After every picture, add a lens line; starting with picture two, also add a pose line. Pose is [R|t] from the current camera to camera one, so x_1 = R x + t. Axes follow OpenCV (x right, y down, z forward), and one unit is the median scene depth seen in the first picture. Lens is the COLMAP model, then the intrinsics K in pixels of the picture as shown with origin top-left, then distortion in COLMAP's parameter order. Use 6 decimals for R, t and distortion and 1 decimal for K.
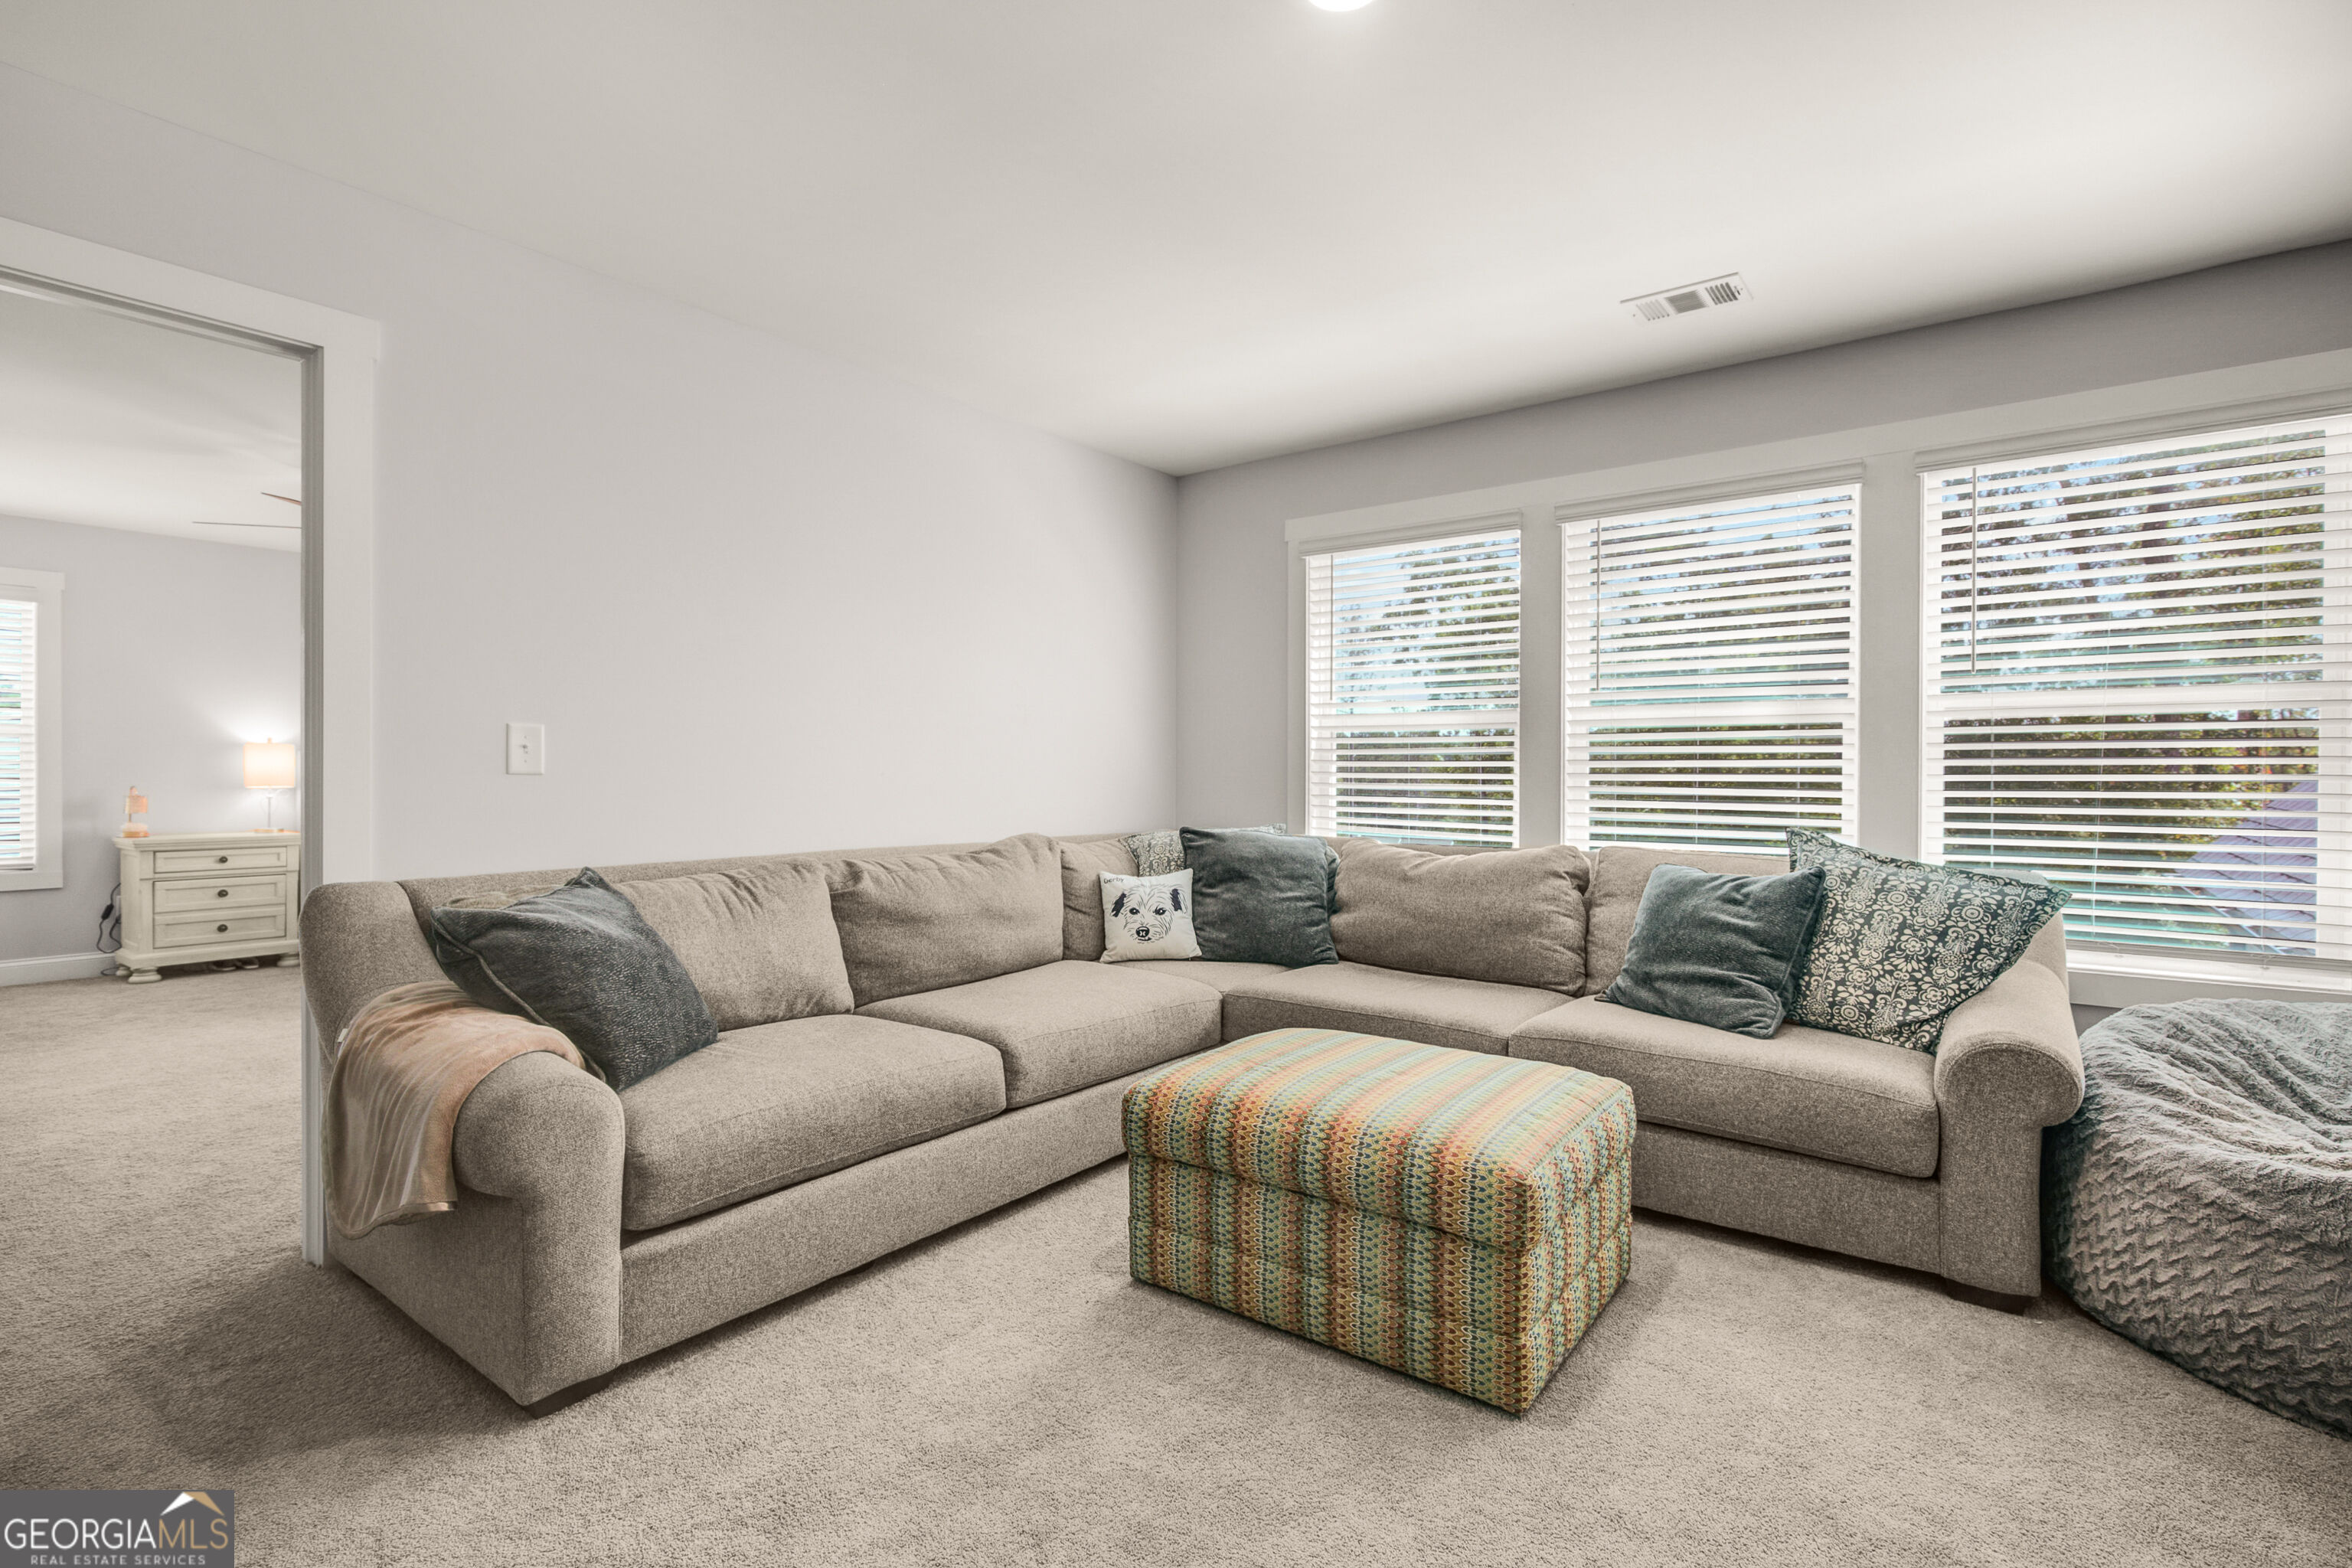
lens RADIAL K [[1109.6, 0, 1188.5], [0, 1109.6, 781.7], [0, 0, 1]] dist [0.001122, -0.000440]
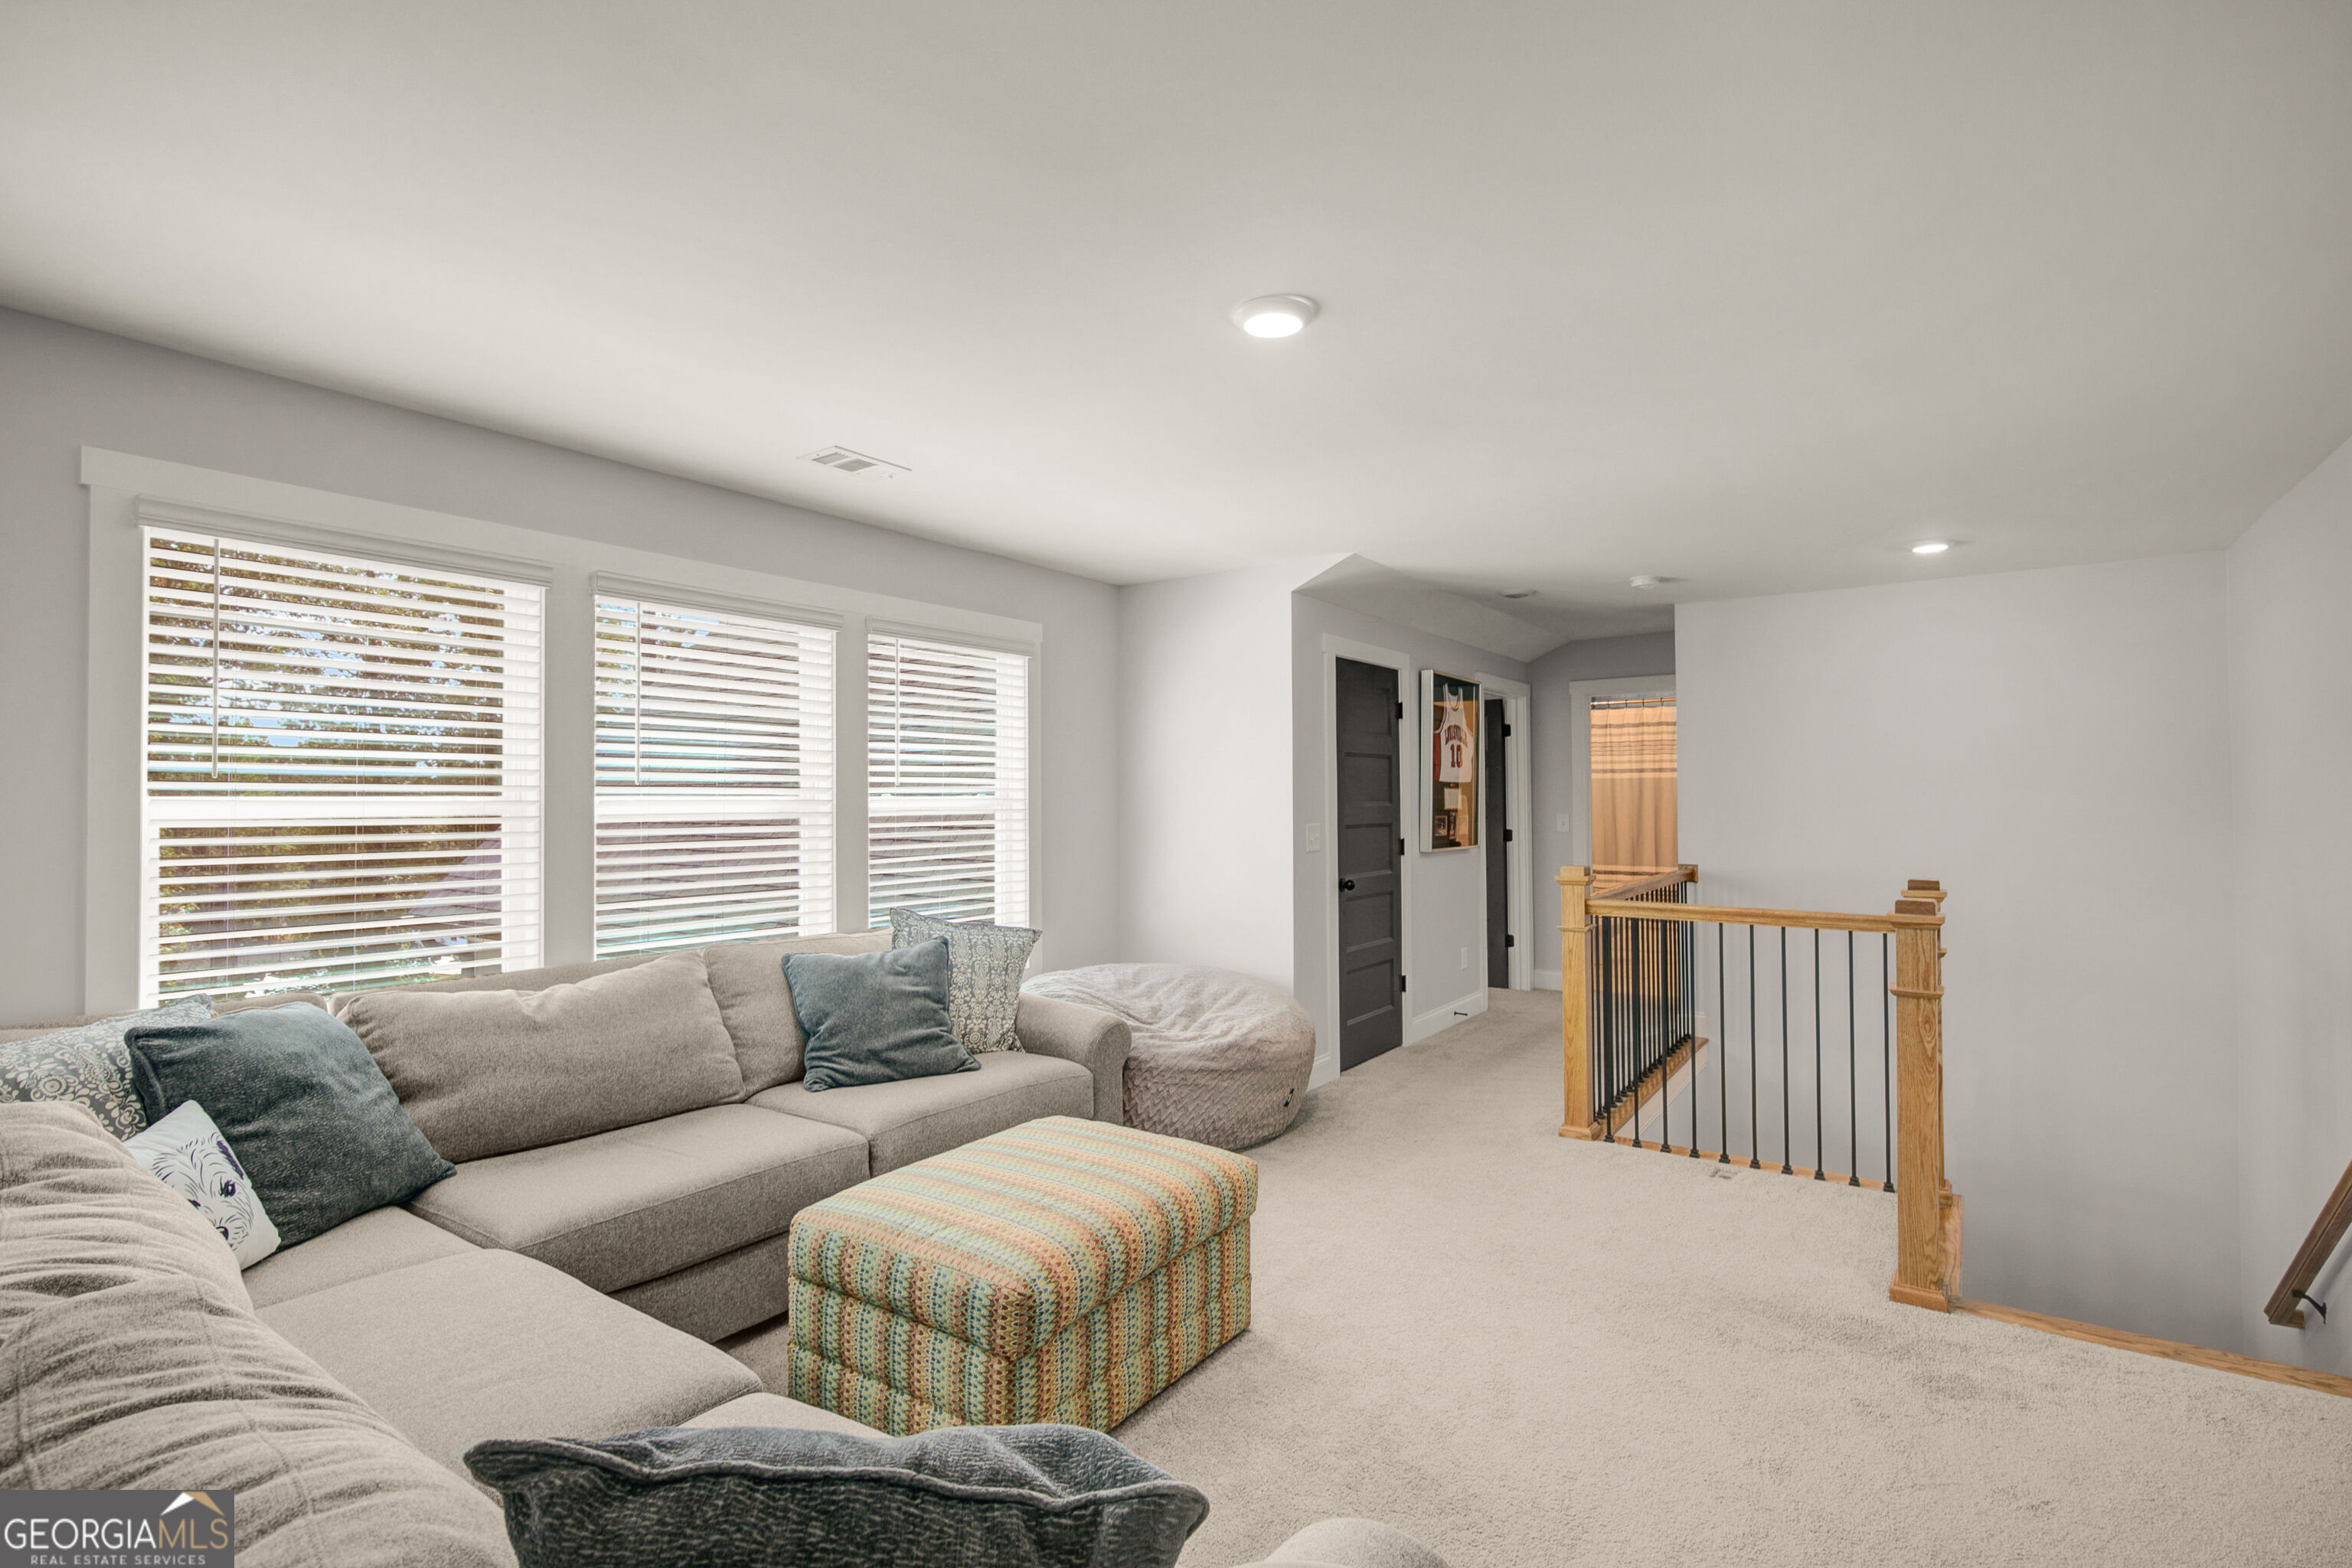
lens RADIAL K [[1109.6, 0, 1193.9], [0, 1109.6, 791.7], [0, 0, 1]] dist [0.001122, -0.000440]
pose [[-0.052869, 0.006632, 0.998579, -0.940879], [0.012717, 0.999901, -0.005968, -0.102910], [-0.998520, 0.012383, -0.052948, 0.920830]]
